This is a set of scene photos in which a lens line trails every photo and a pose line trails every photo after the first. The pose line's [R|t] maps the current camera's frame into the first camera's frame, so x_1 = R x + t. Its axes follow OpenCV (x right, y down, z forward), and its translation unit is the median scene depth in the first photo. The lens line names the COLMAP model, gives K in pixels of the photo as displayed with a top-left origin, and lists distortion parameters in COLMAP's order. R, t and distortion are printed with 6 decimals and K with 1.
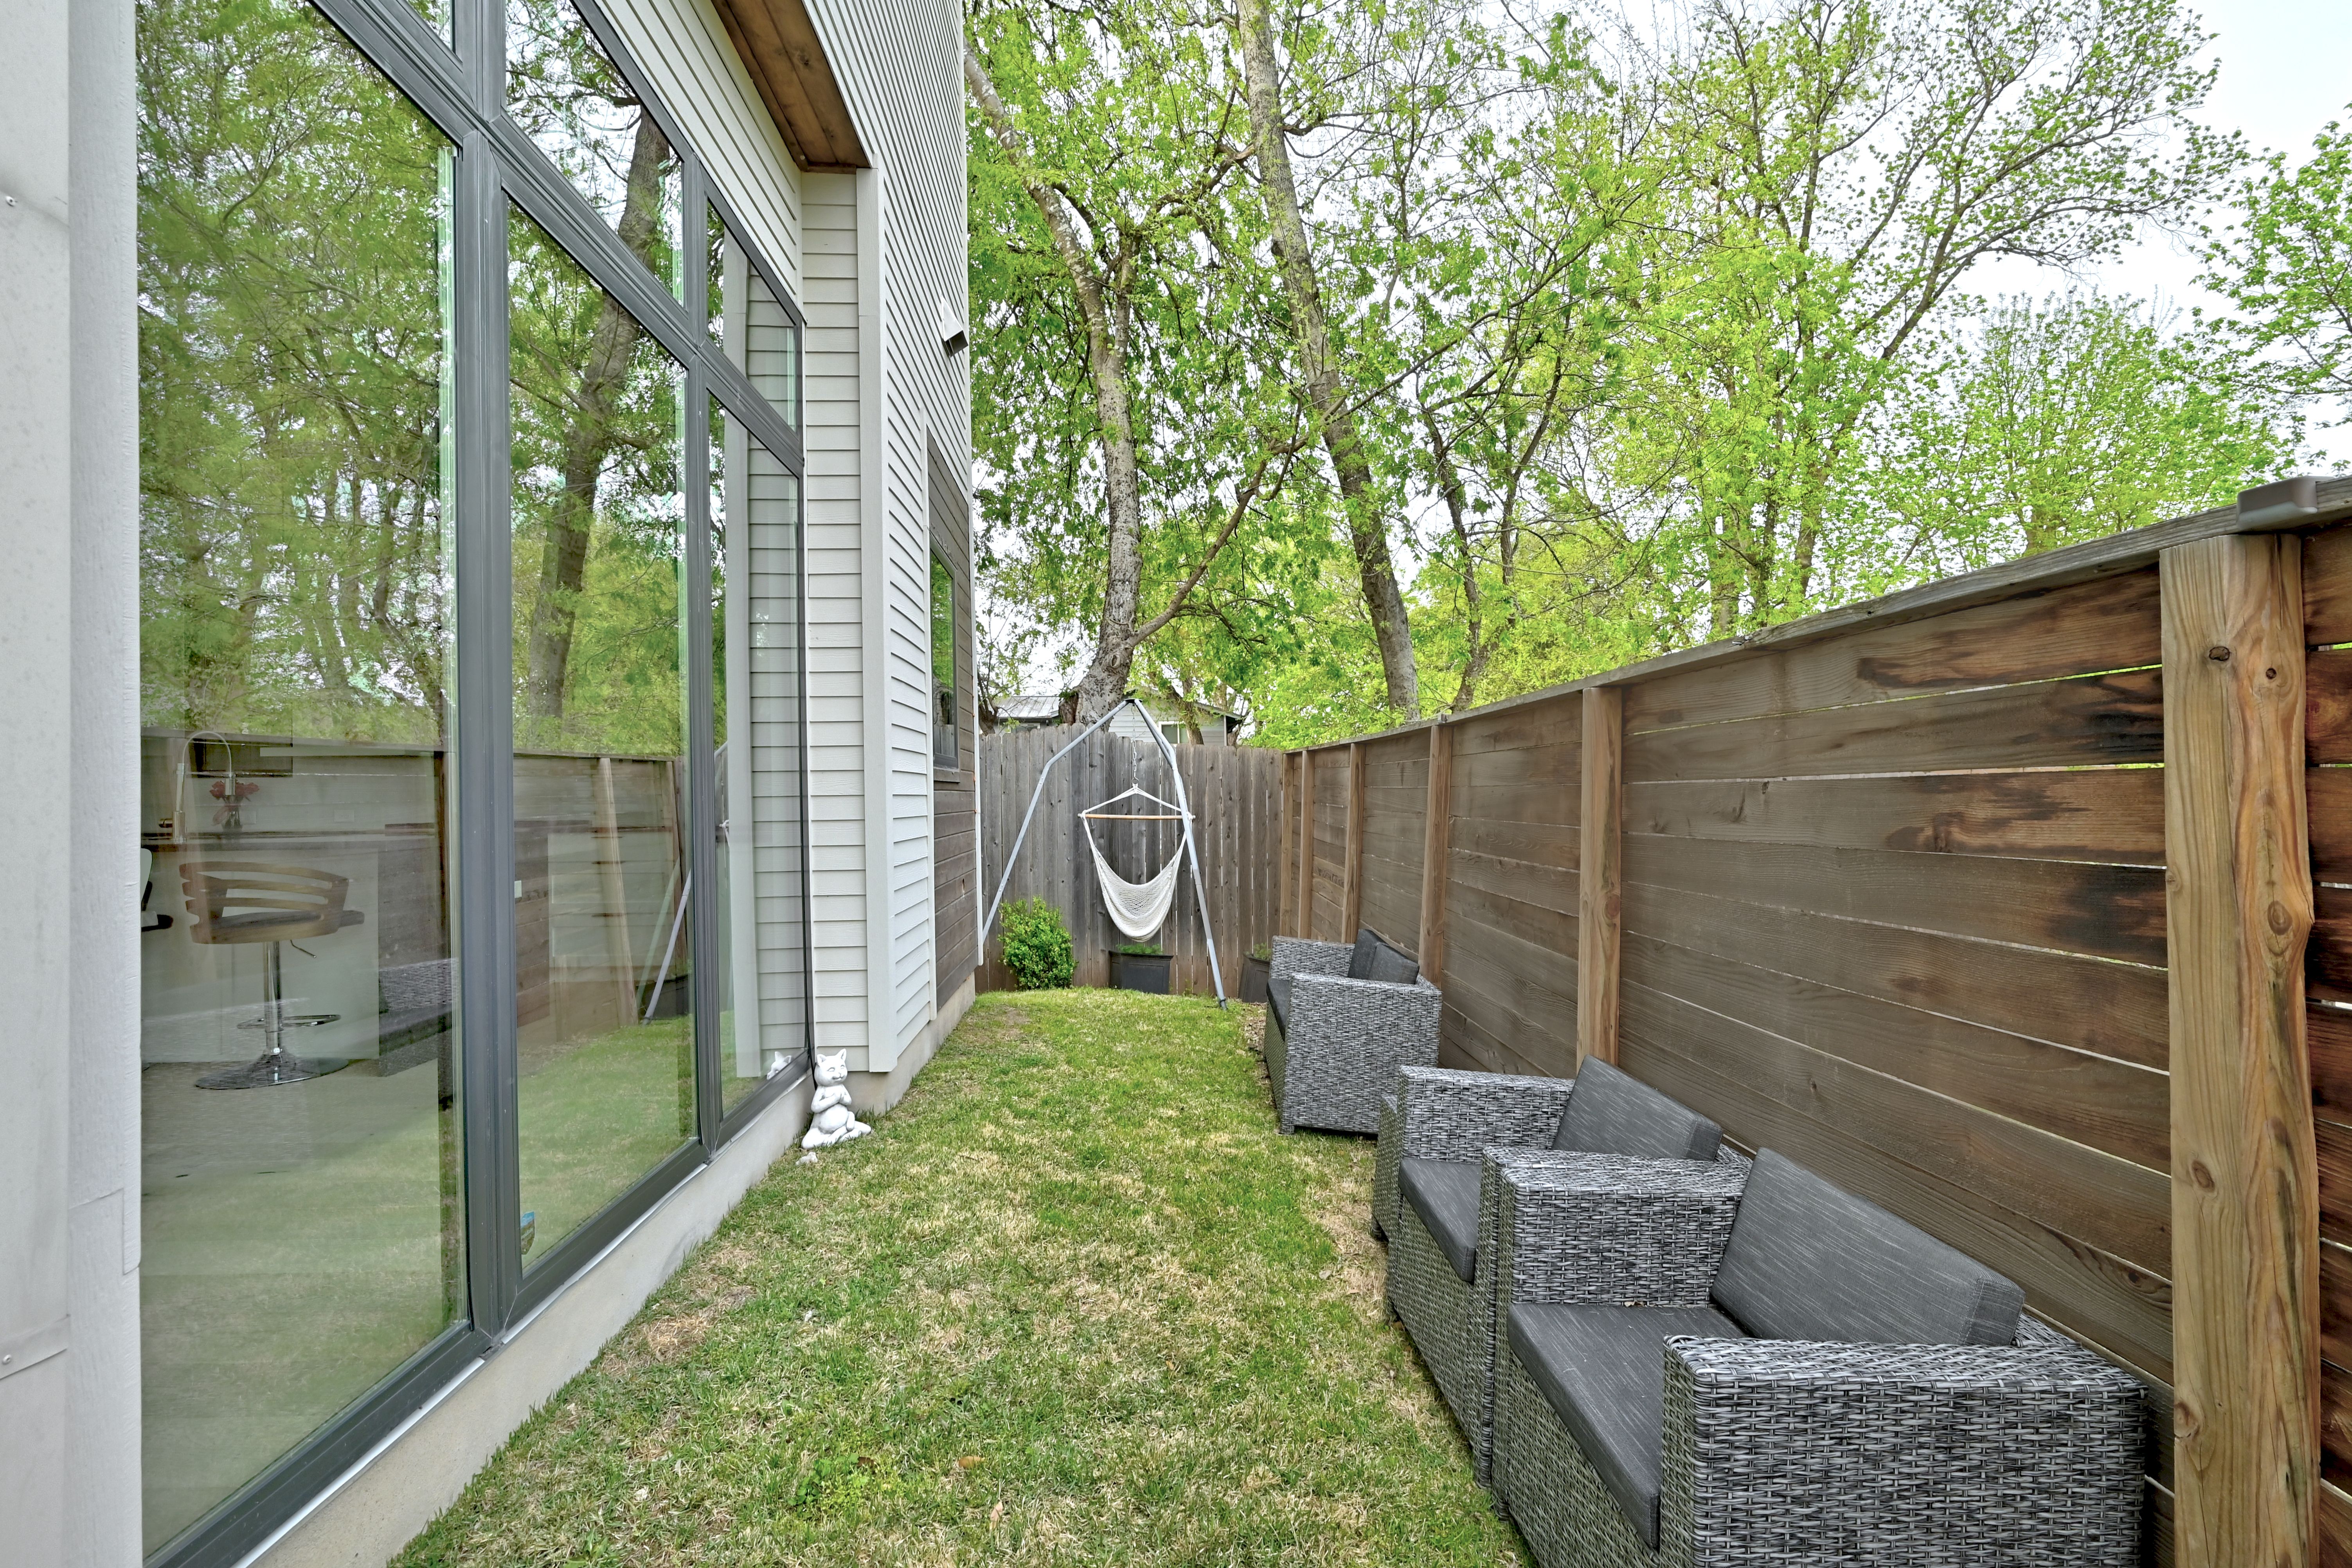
lens RADIAL K [[994.2, 0, 1175.6], [0, 994.2, 770.9], [0, 0, 1]] dist [-0.003458, -0.000037]
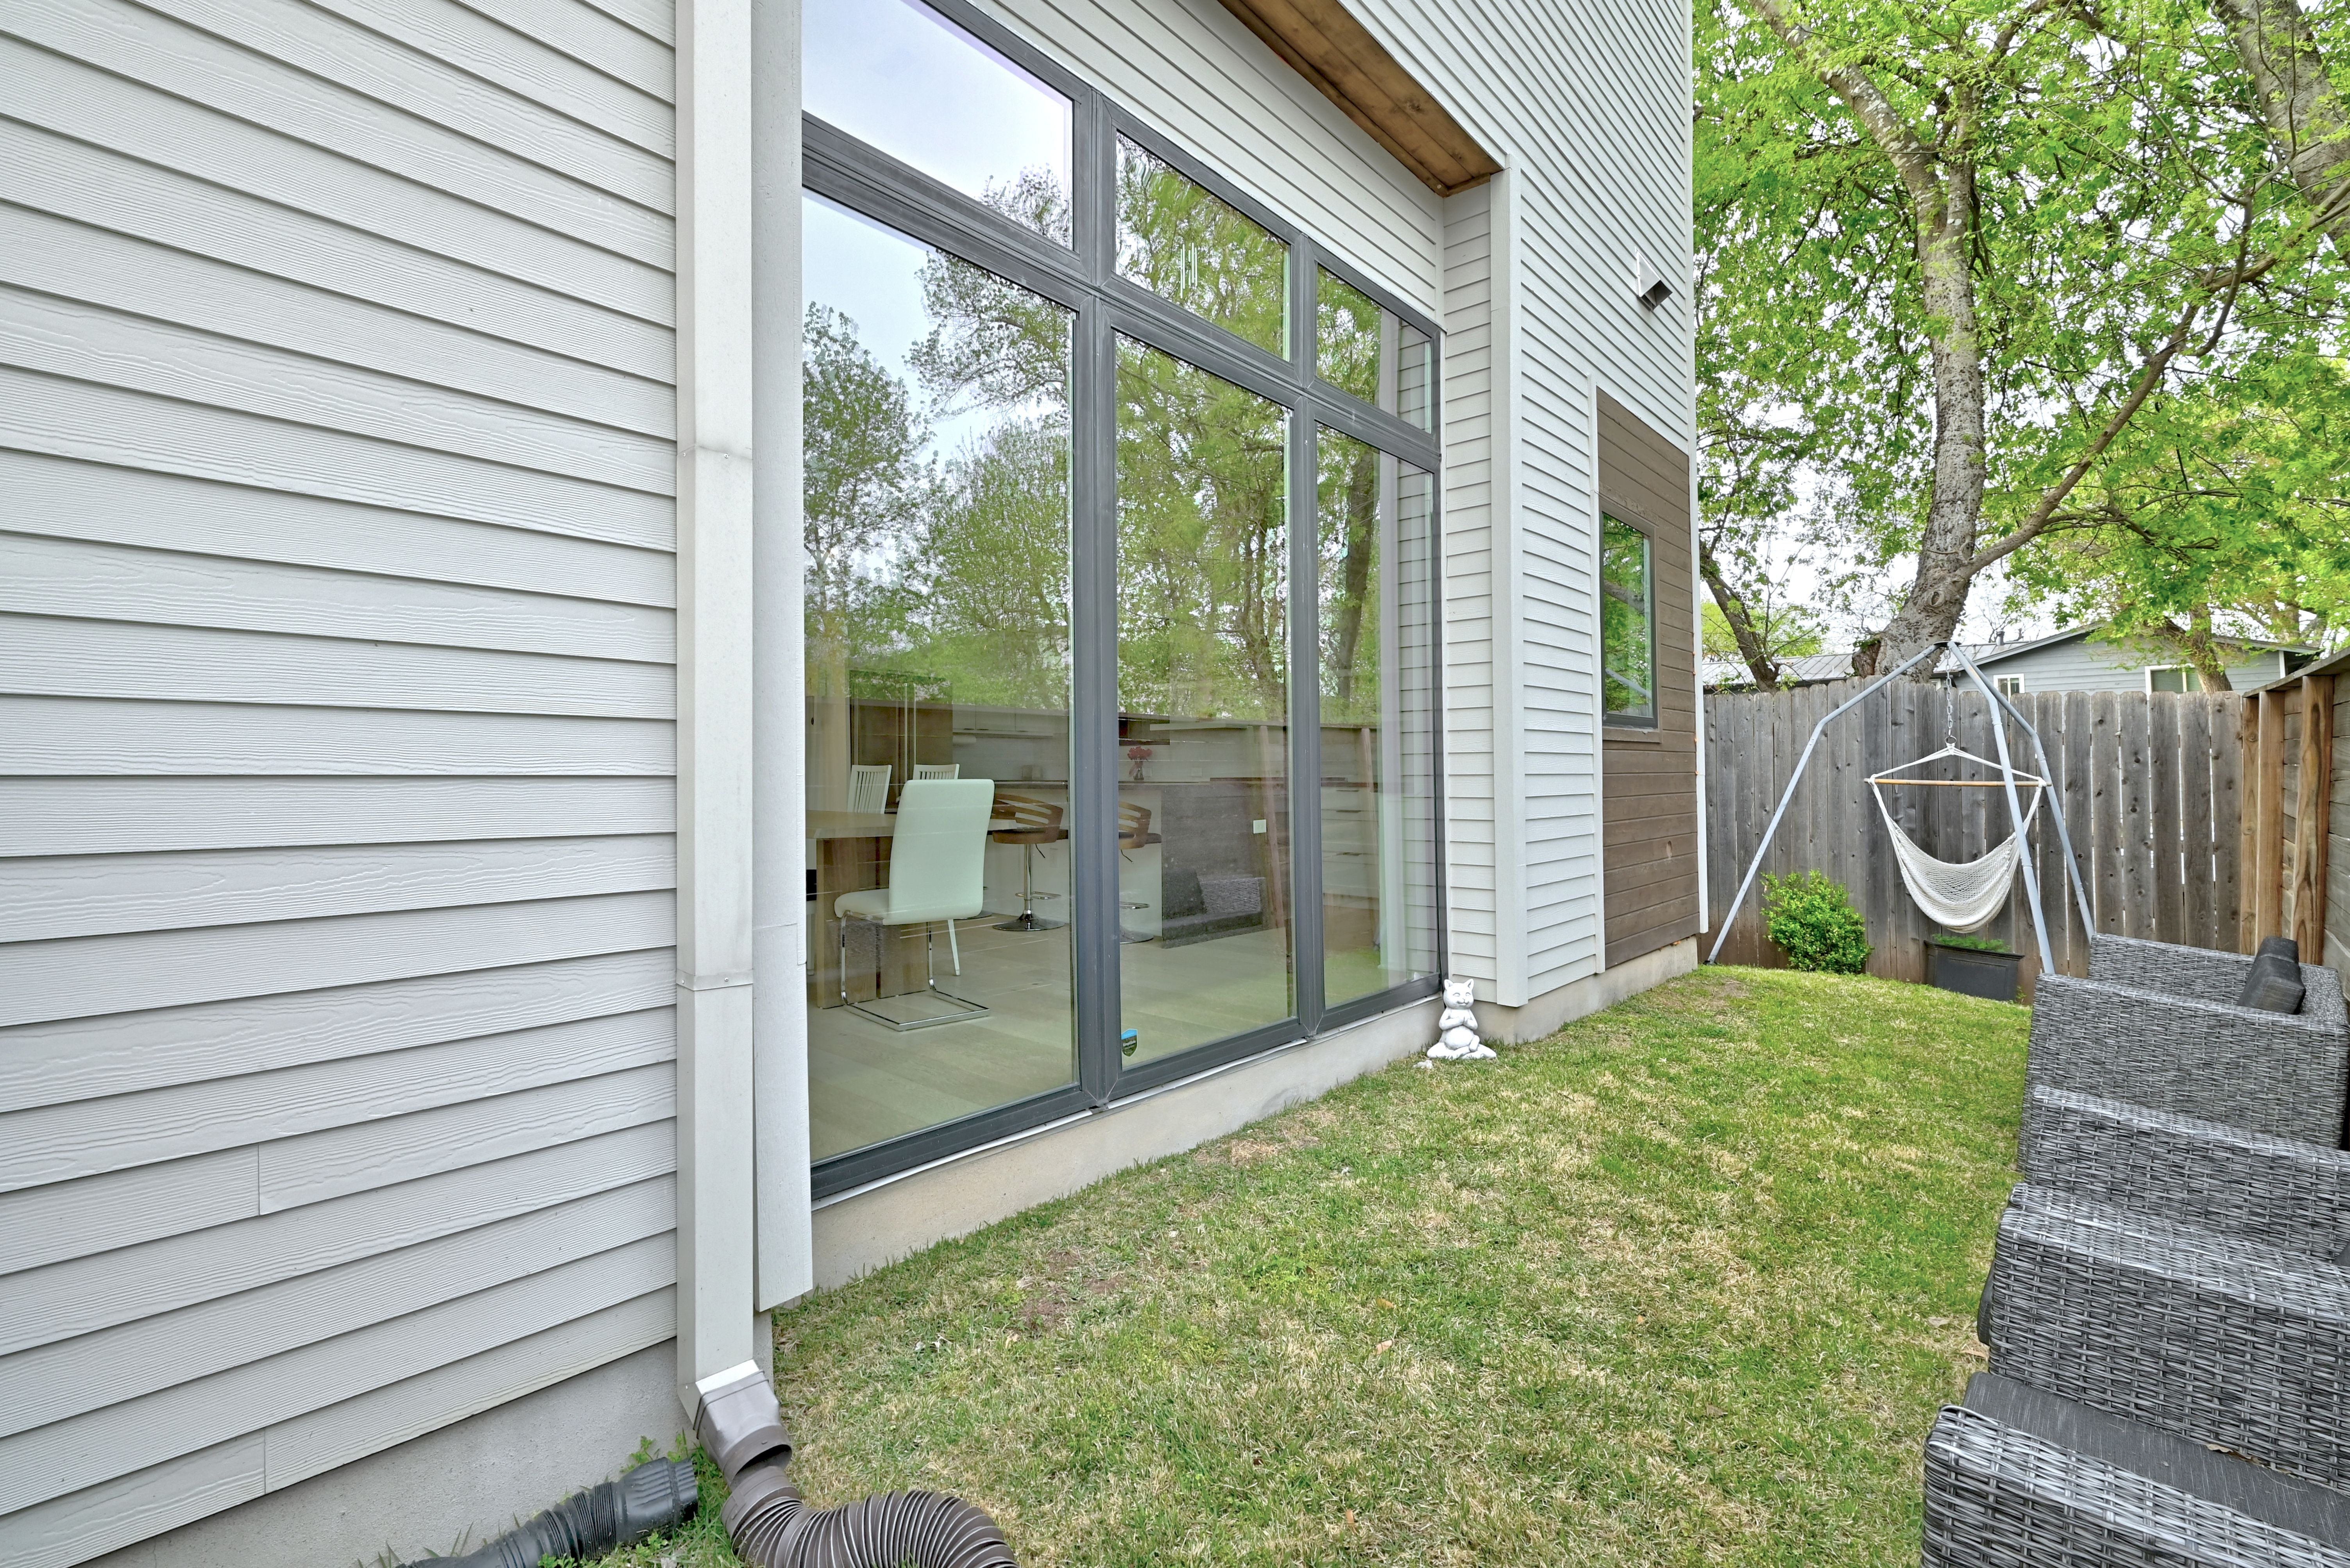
lens RADIAL K [[979.1, 0, 1257.0], [0, 979.1, 772.5], [0, 0, 1]] dist [-0.033412, 0.000392]
pose [[0.726954, -0.003942, -0.686675, 0.249294], [0.023891, 0.999523, 0.019555, 0.020949], [0.686270, -0.030620, 0.726702, 0.045094]]
